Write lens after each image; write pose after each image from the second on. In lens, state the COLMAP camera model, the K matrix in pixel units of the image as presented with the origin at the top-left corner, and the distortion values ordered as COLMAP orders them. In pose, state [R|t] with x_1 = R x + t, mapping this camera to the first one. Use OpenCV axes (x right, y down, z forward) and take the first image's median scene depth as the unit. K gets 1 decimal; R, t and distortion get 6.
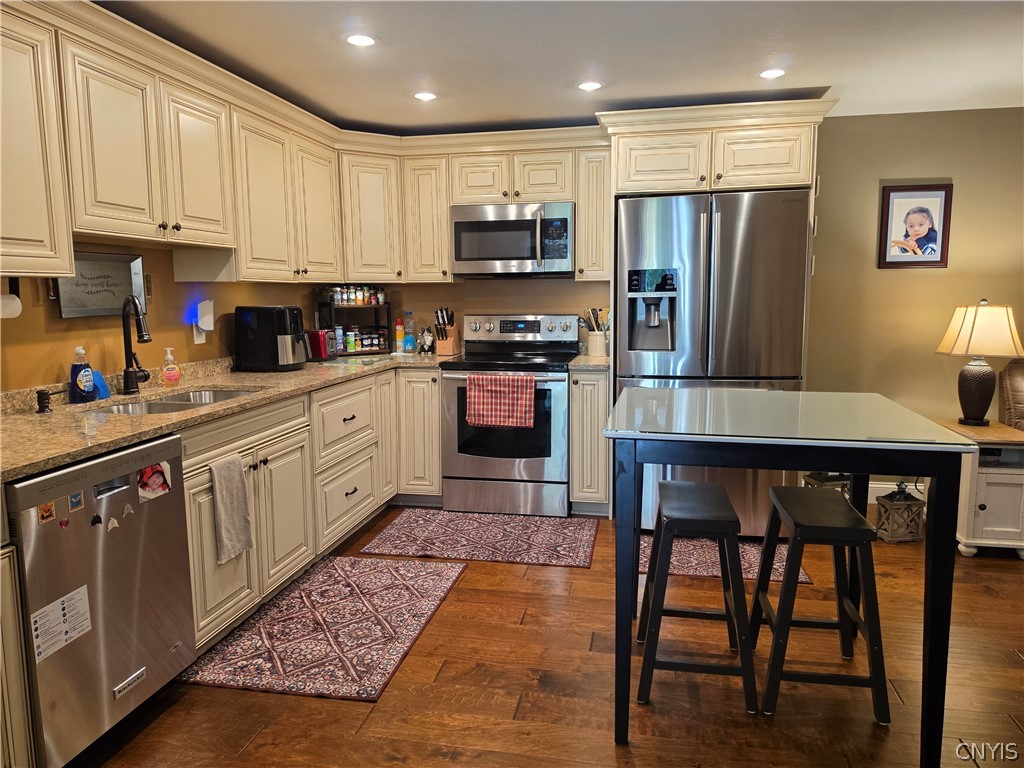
lens RADIAL K [[713.0, 0, 518.8], [0, 713.0, 380.1], [0, 0, 1]] dist [0.070004, -0.062034]
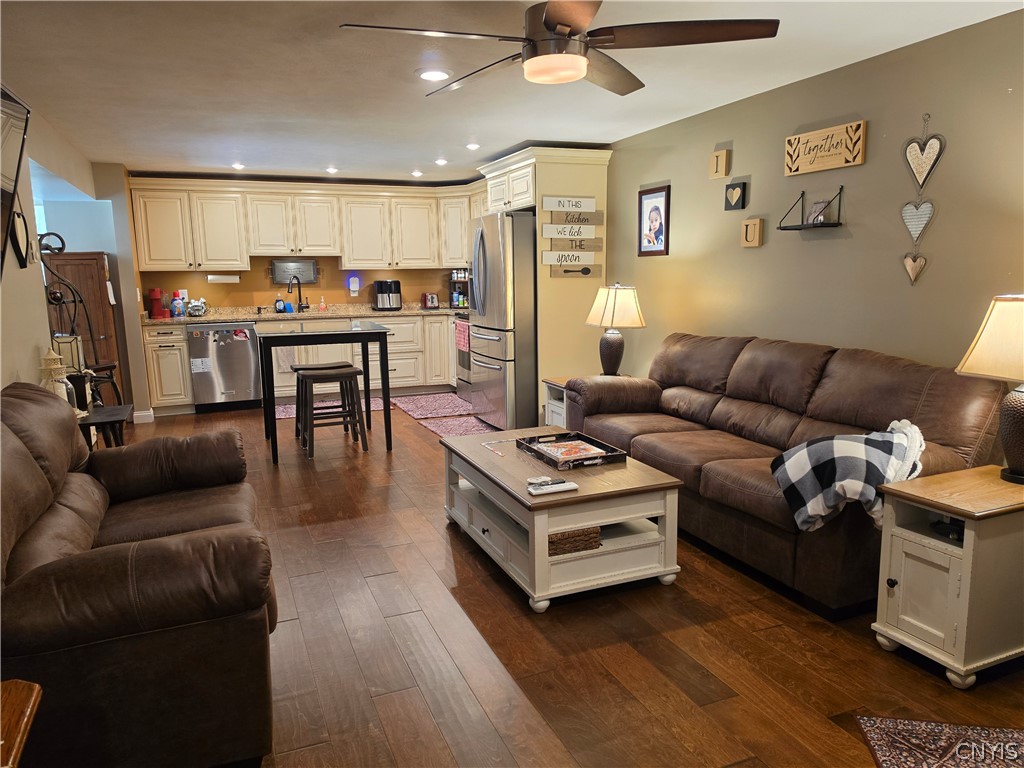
lens RADIAL K [[713.0, 0, 512.1], [0, 713.0, 390.2], [0, 0, 1]] dist [0.070004, -0.062034]
pose [[0.544206, 0.139149, -0.827332, 1.527410], [-0.093817, 0.990058, 0.104806, -0.034786], [0.833689, 0.020582, 0.551850, 0.134536]]
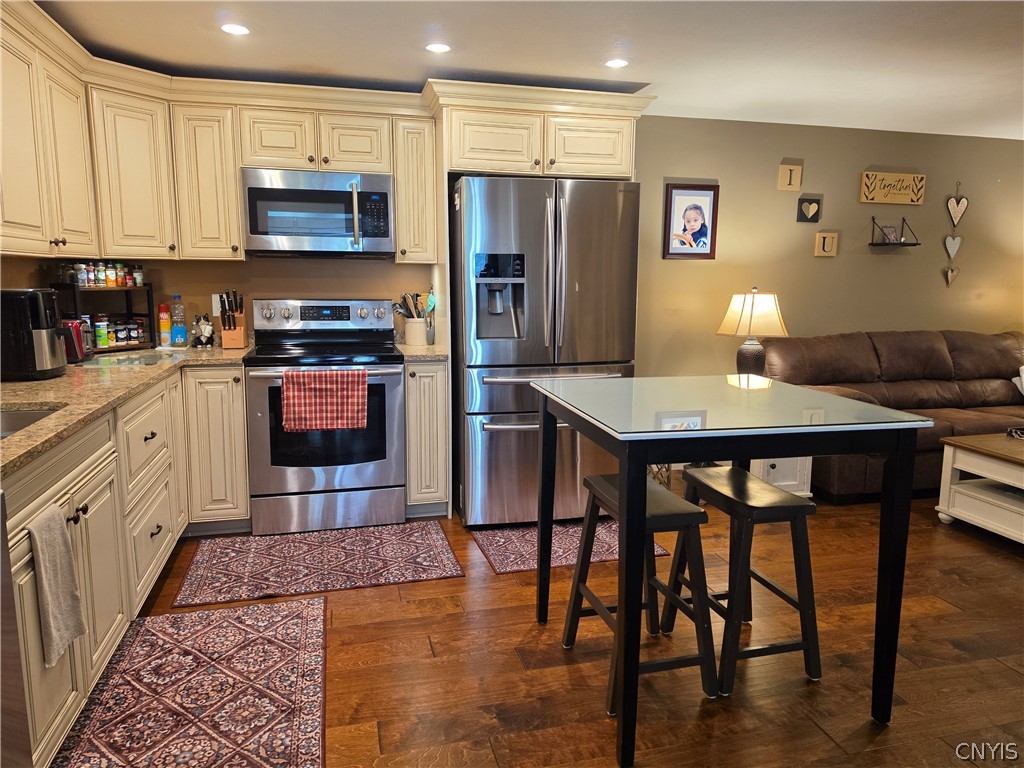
lens RADIAL K [[713.0, 0, 518.2], [0, 713.0, 373.3], [0, 0, 1]] dist [0.070004, -0.062034]
pose [[0.902371, -0.045191, 0.428585, -0.187676], [0.038045, 0.998957, 0.025231, -0.016621], [-0.429279, -0.006463, 0.903149, 0.116136]]
